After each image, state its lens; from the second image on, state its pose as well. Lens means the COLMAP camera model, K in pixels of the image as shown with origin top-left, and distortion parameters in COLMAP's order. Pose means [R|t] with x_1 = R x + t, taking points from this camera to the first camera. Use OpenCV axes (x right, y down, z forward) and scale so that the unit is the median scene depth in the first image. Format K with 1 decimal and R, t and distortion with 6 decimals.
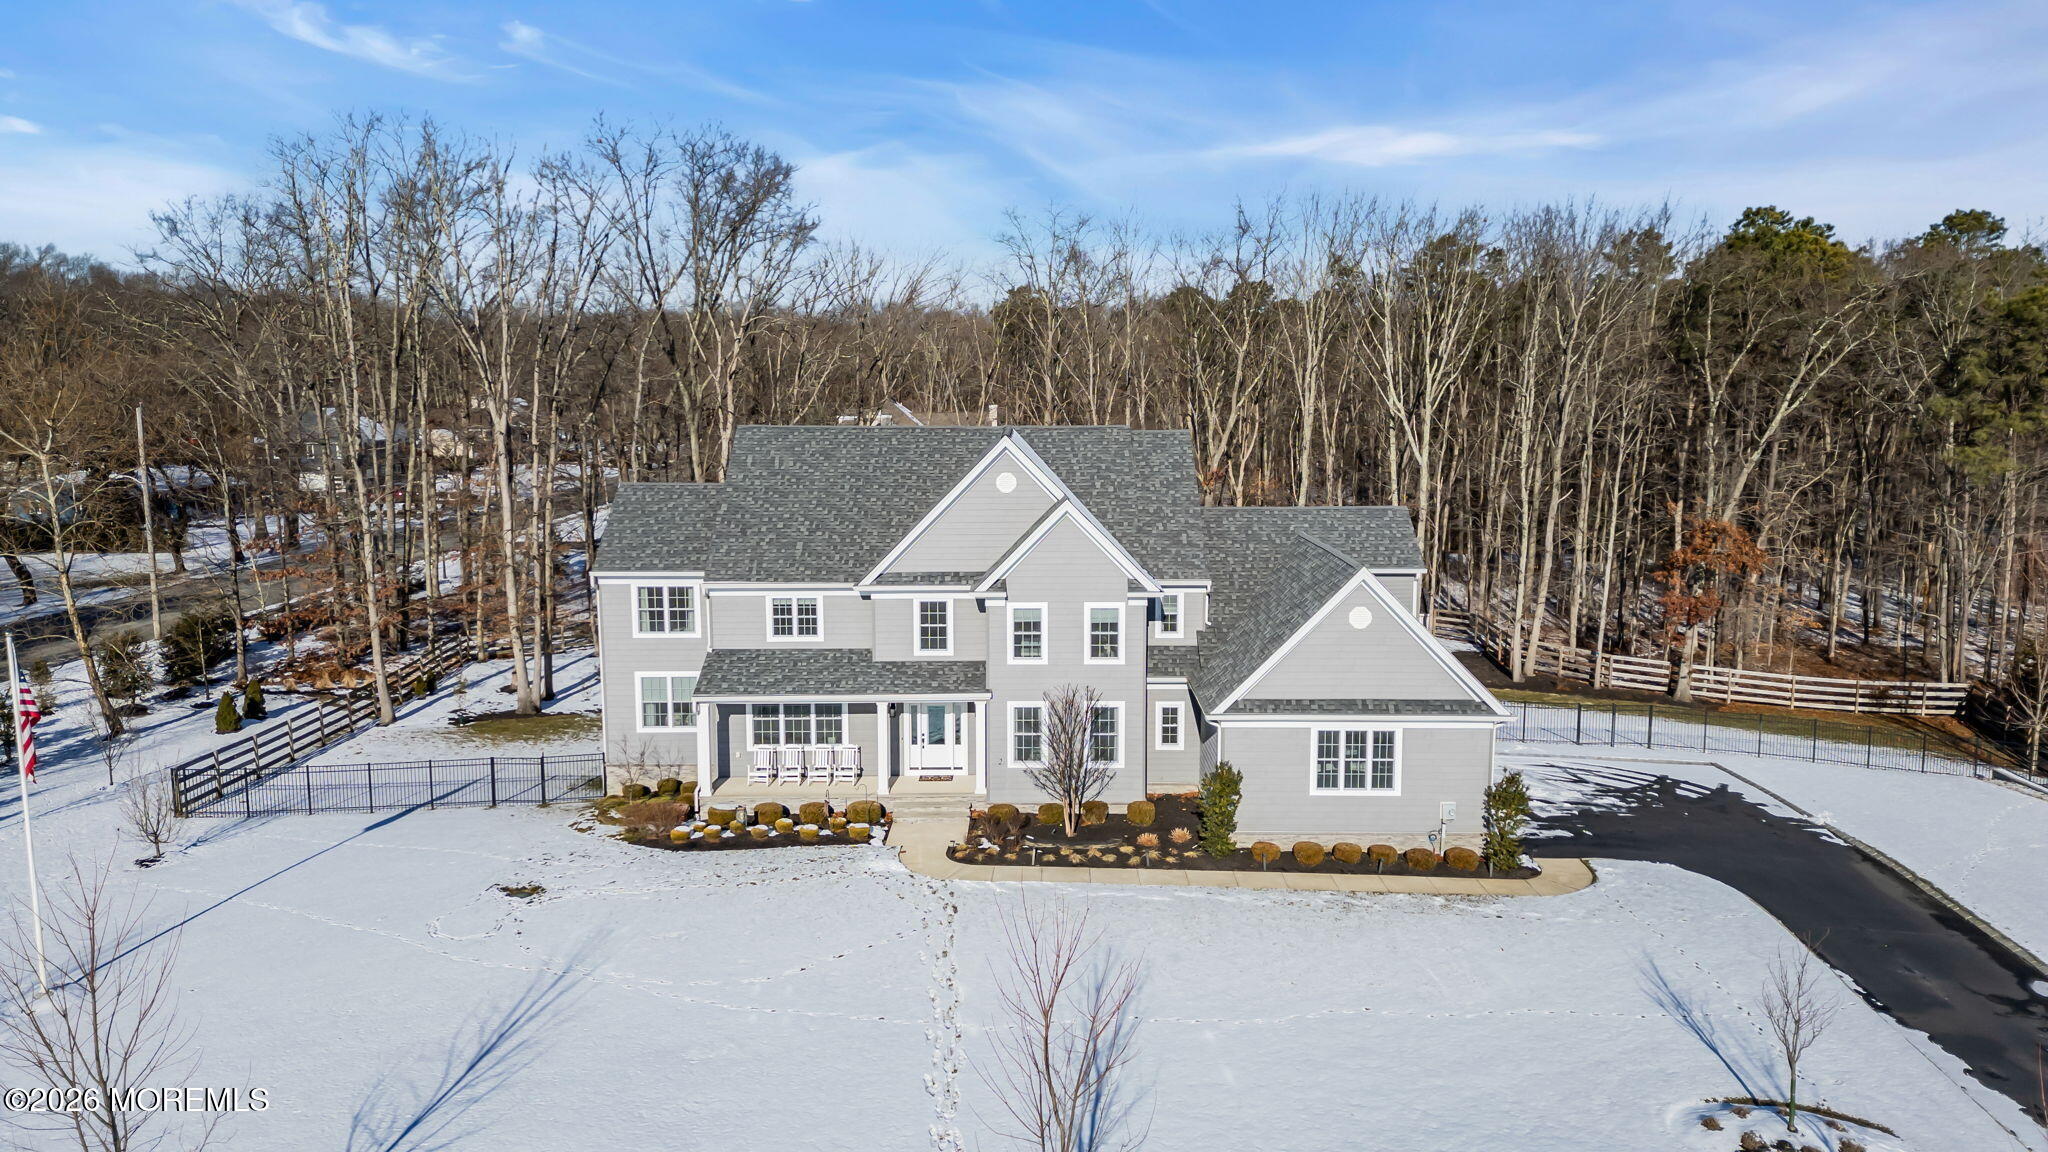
lens RADIAL K [[1408.4, 0, 1024.0], [0, 1408.4, 576.0], [0, 0, 1]] dist [0.113100, -0.109761]
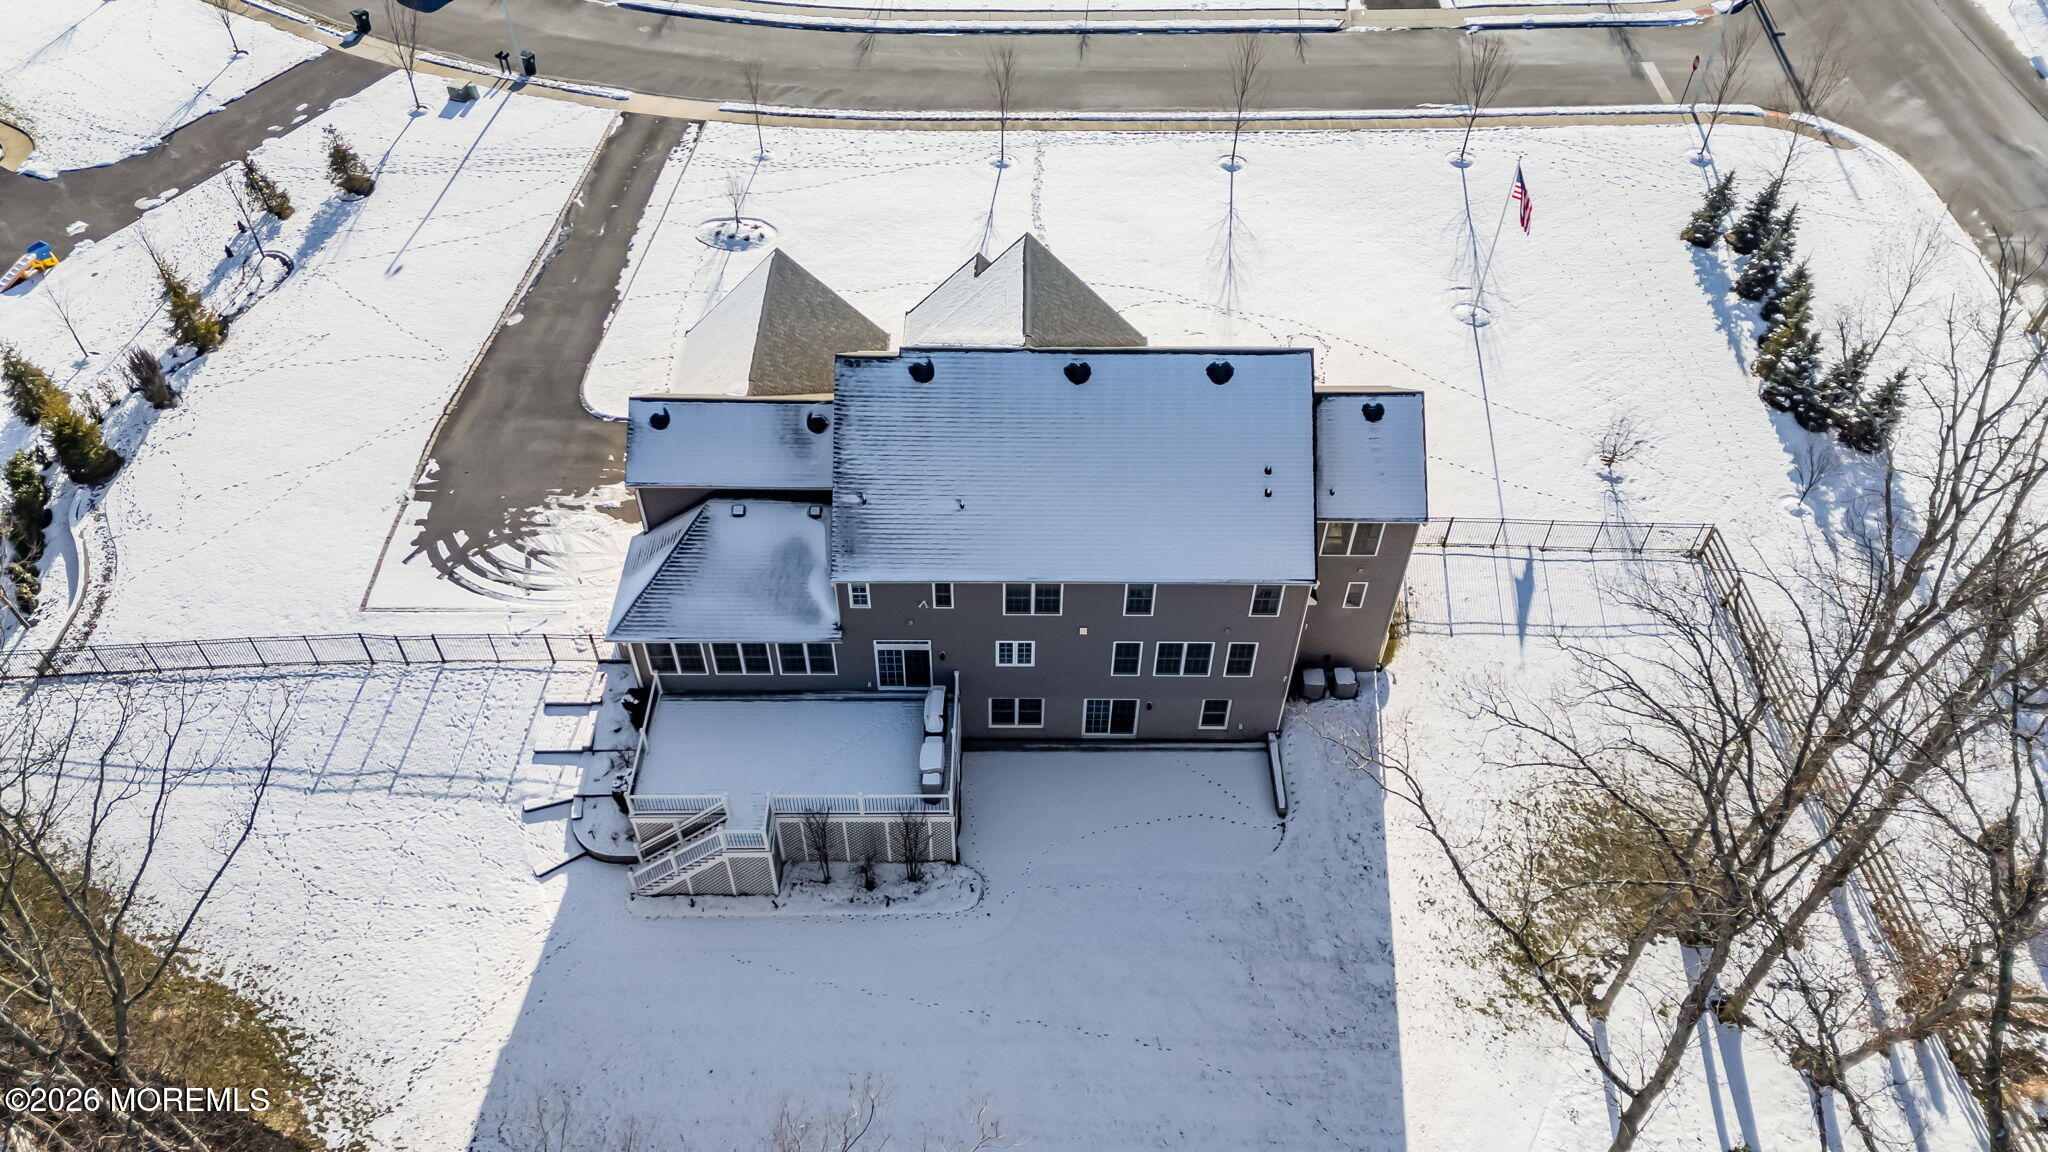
lens RADIAL K [[1408.4, 0, 1024.0], [0, 1408.4, 576.0], [0, 0, 1]] dist [0.113100, -0.109761]
pose [[-0.999996, -0.000317, -0.002683, -0.007758], [-0.002390, 0.567142, 0.823617, -0.909225], [0.001260, 0.823620, -0.567141, 1.897095]]
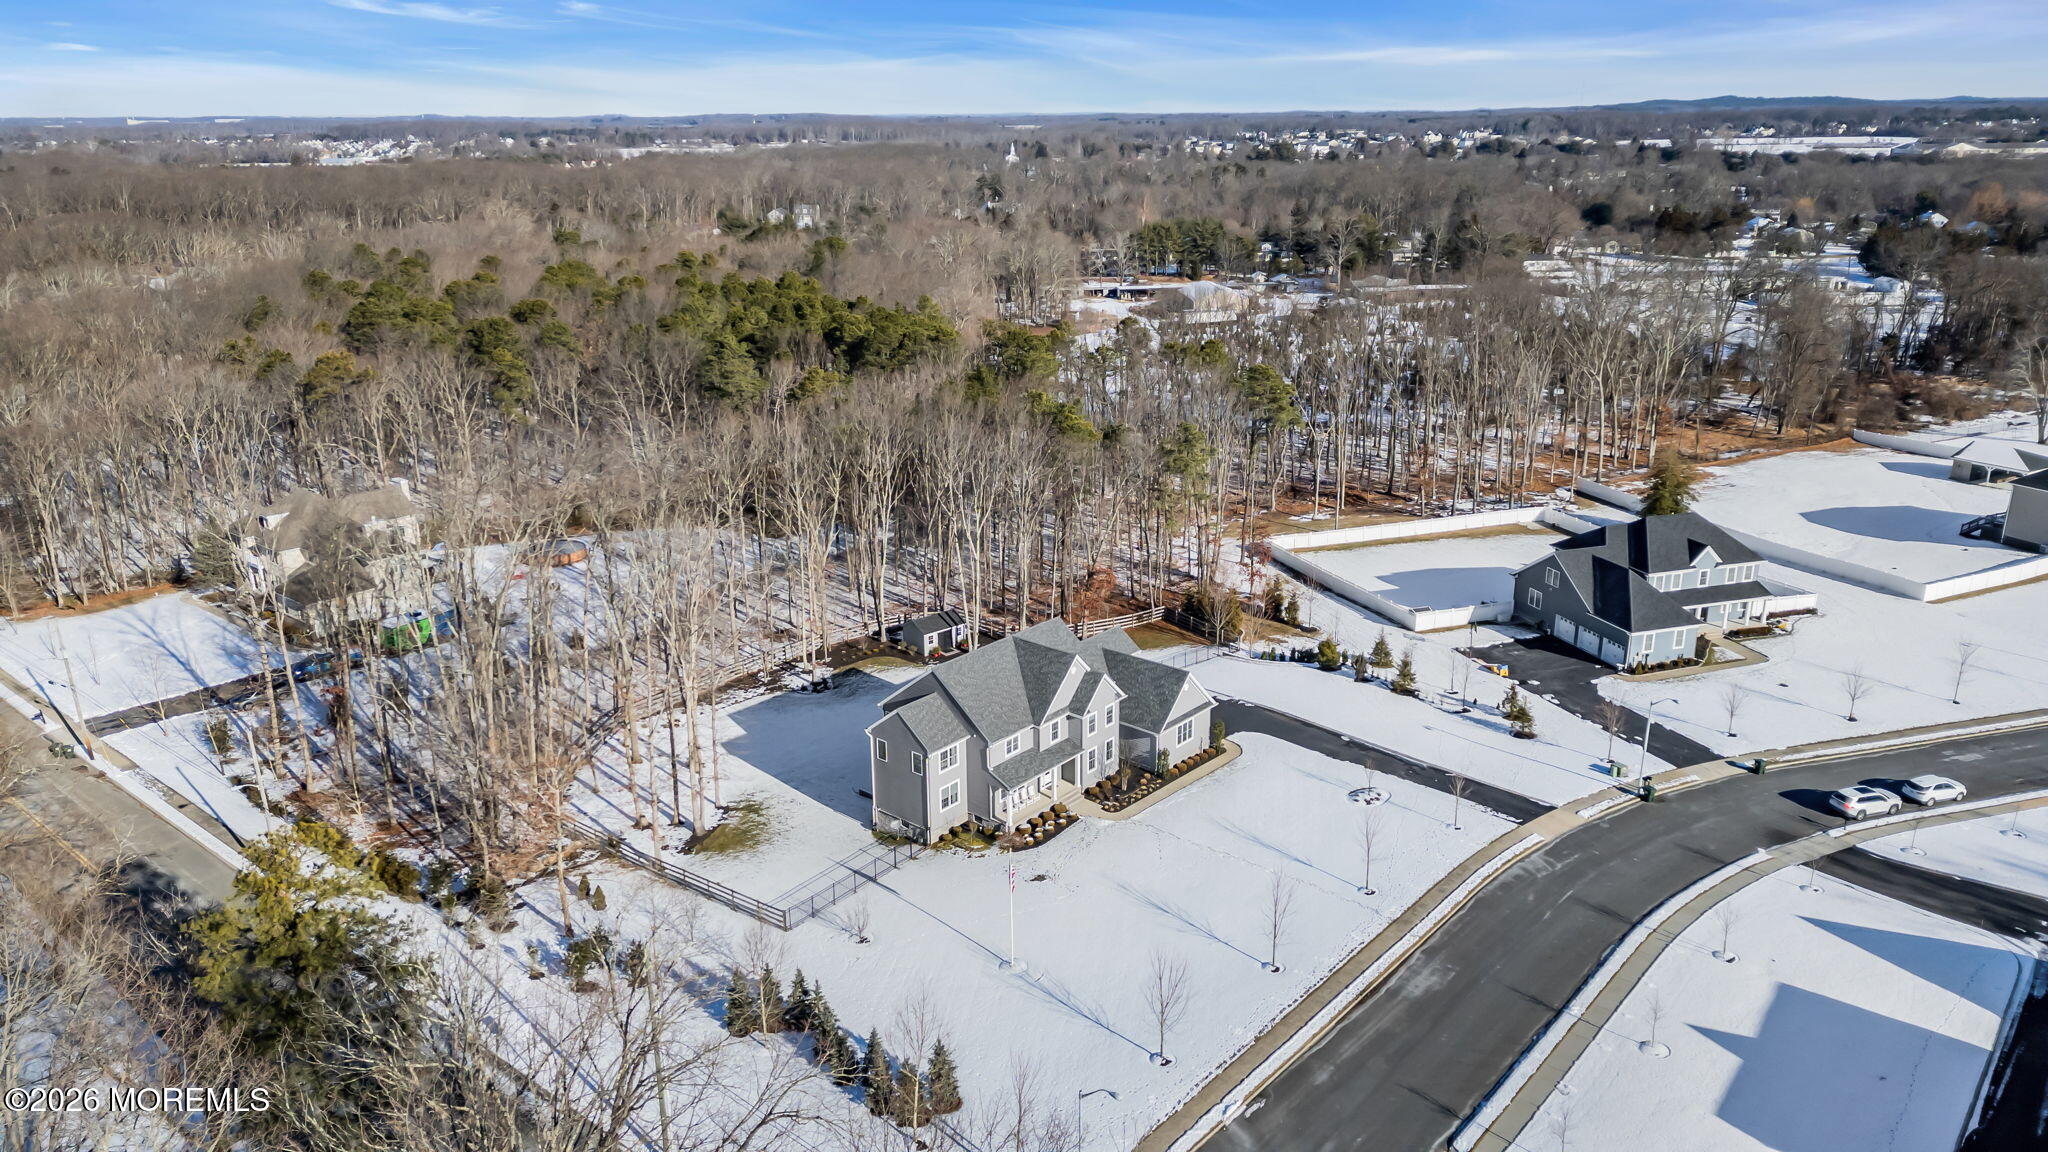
lens RADIAL K [[1408.4, 0, 1024.0], [0, 1408.4, 576.0], [0, 0, 1]] dist [0.113100, -0.109761]
pose [[0.647189, -0.242323, 0.722791, -1.910535], [0.124744, 0.969017, 0.213177, -0.802305], [-0.752054, -0.047802, 0.657365, -0.634570]]
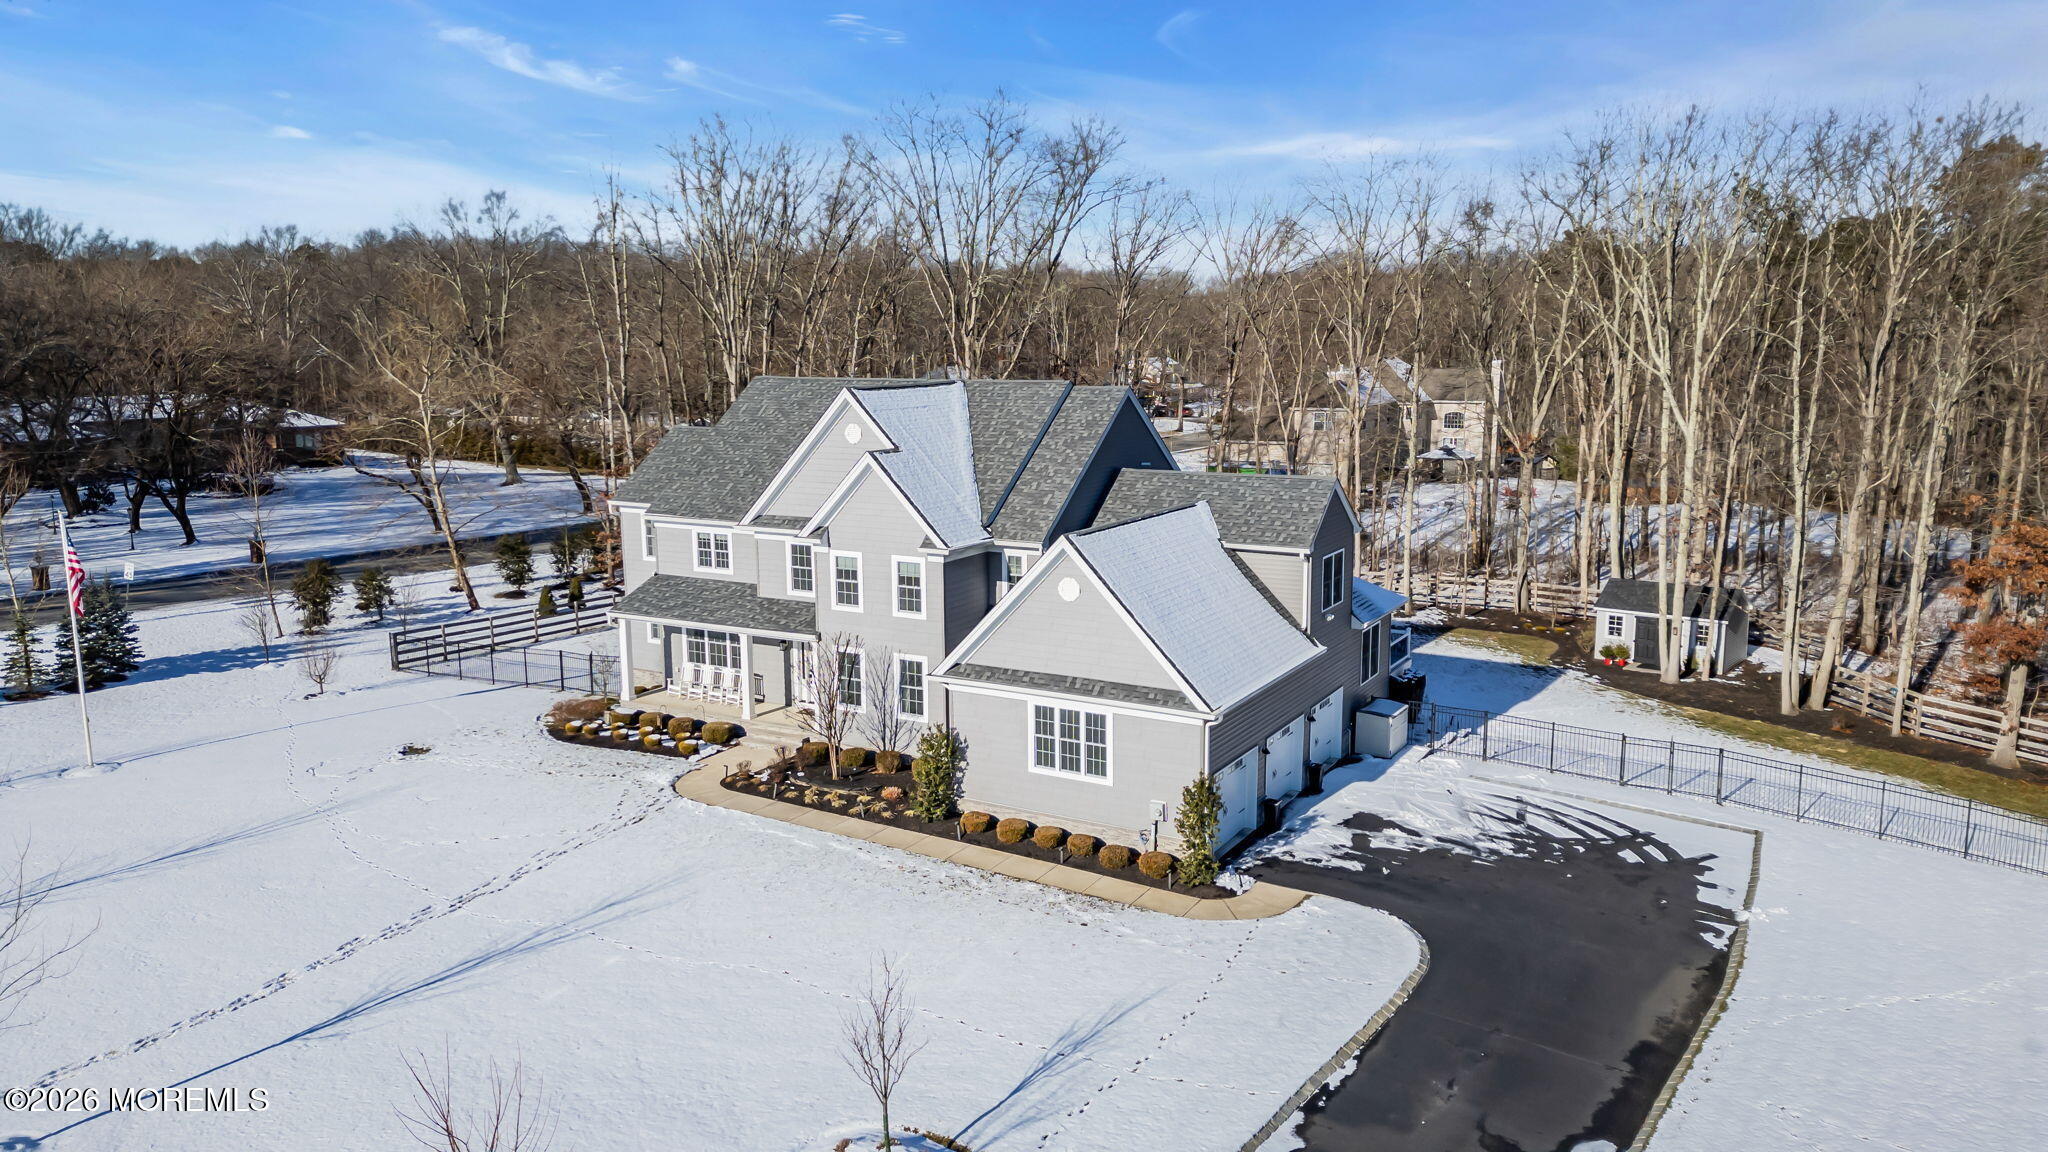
lens RADIAL K [[1408.4, 0, 1024.0], [0, 1408.4, 576.0], [0, 0, 1]] dist [0.113100, -0.109761]
pose [[0.864288, 0.079185, -0.496726, 0.614817], [-0.065805, 0.996844, 0.044413, -0.016583], [0.498675, -0.005699, 0.866770, 0.169944]]
